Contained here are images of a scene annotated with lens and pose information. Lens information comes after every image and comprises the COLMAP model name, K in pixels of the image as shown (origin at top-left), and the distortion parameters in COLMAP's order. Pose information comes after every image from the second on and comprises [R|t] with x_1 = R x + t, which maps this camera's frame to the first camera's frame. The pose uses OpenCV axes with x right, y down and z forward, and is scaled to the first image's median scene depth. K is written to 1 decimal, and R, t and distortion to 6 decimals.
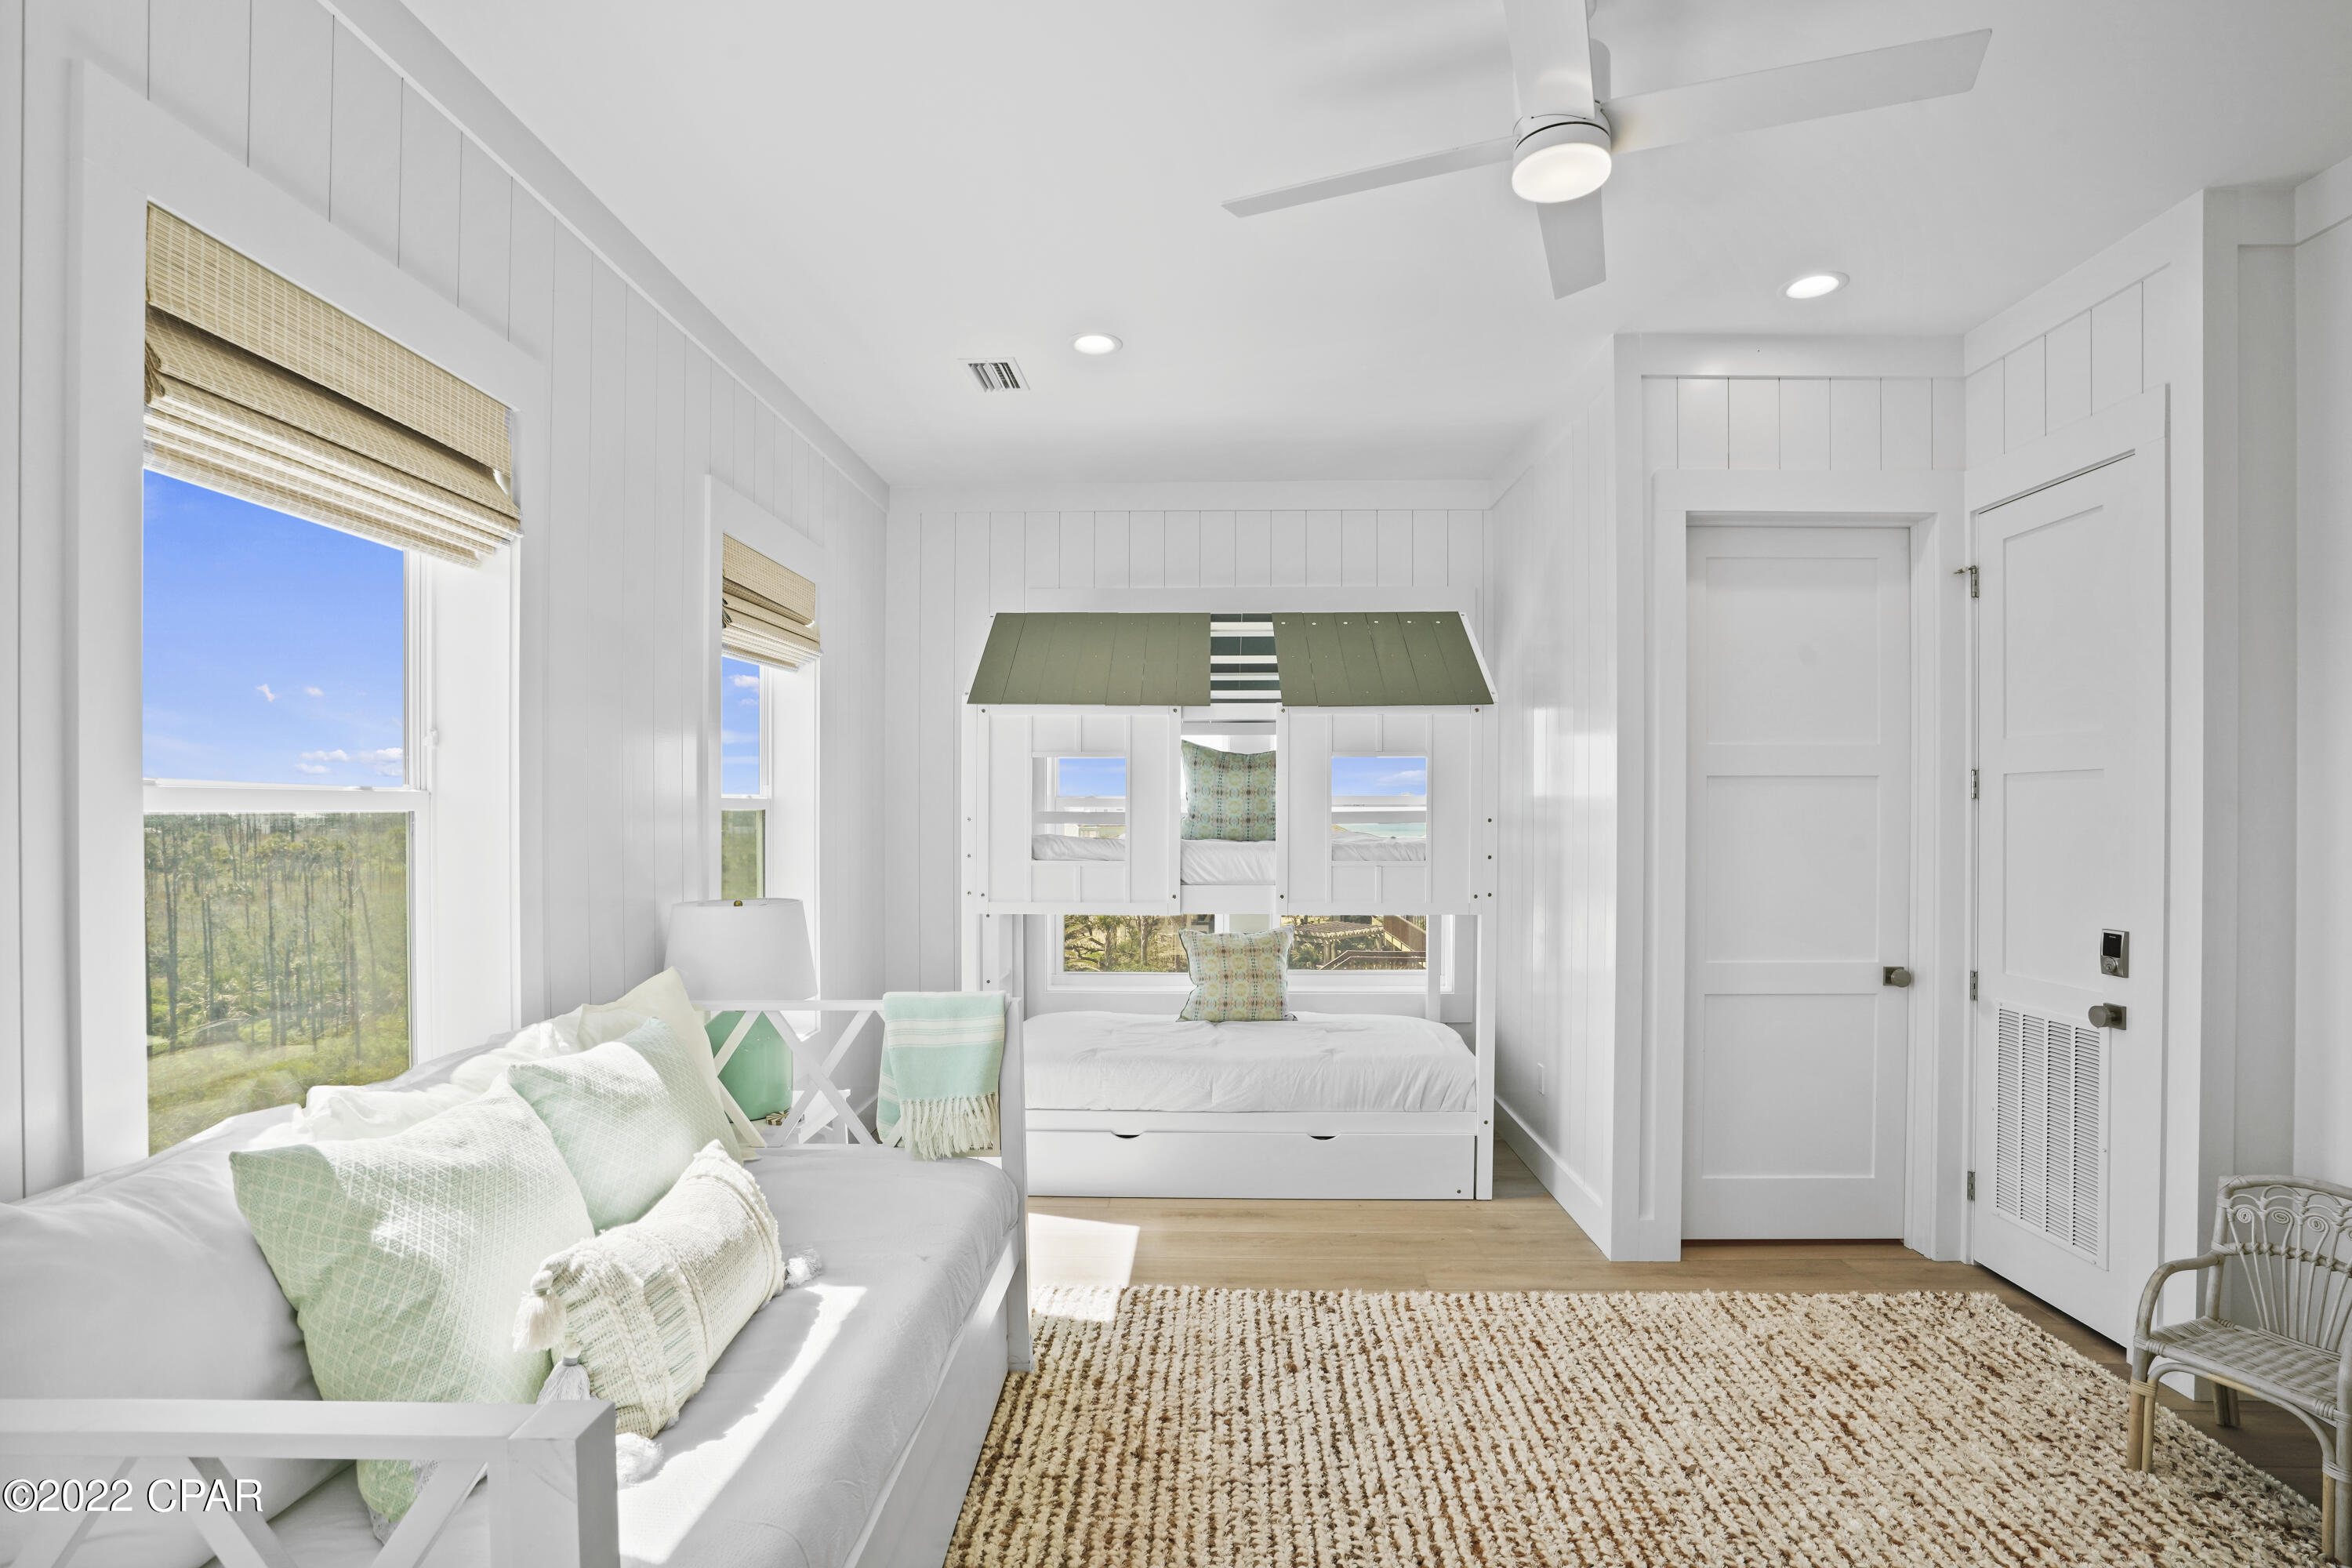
lens RADIAL K [[1116.2, 0, 1170.4], [0, 1116.2, 797.5], [0, 0, 1]] dist [0.000908, -0.000030]
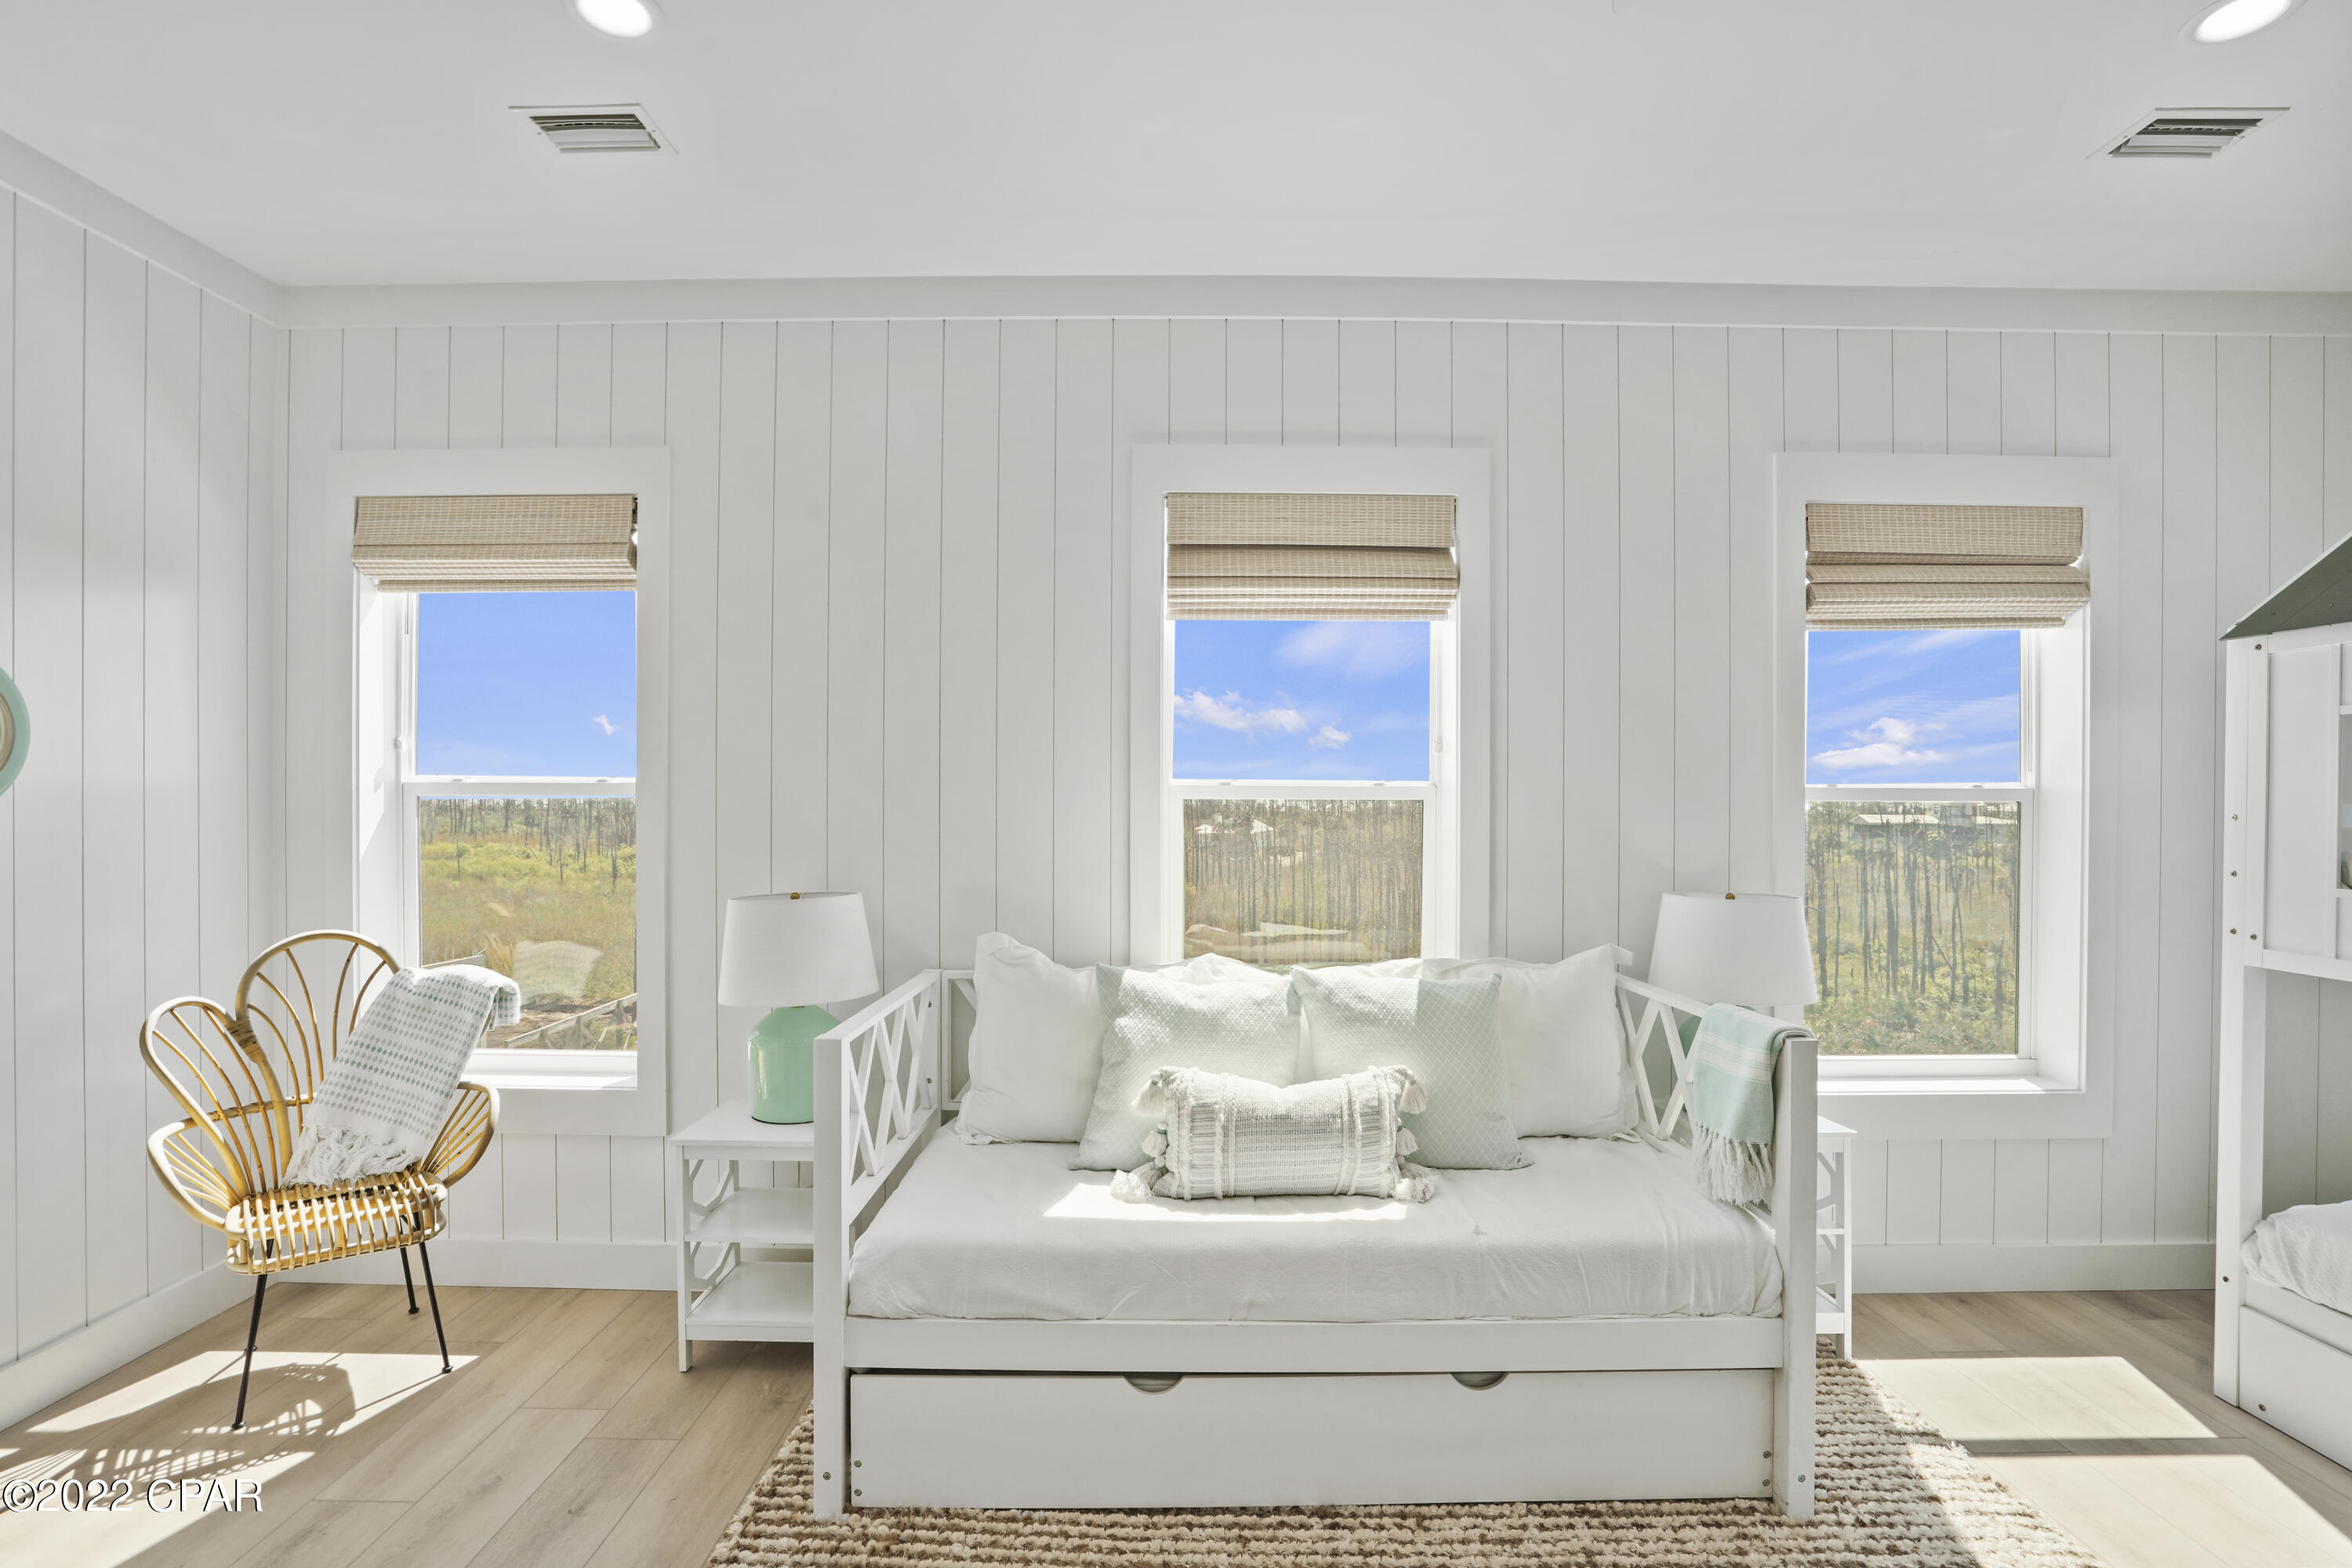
lens RADIAL K [[1116.2, 0, 1170.4], [0, 1116.2, 797.5], [0, 0, 1]] dist [0.000908, -0.000030]
pose [[0.049737, -0.000152, -0.998762, 0.695449], [0.006535, 0.999979, 0.000174, 0.007024], [0.998741, -0.006535, 0.049737, 0.582950]]
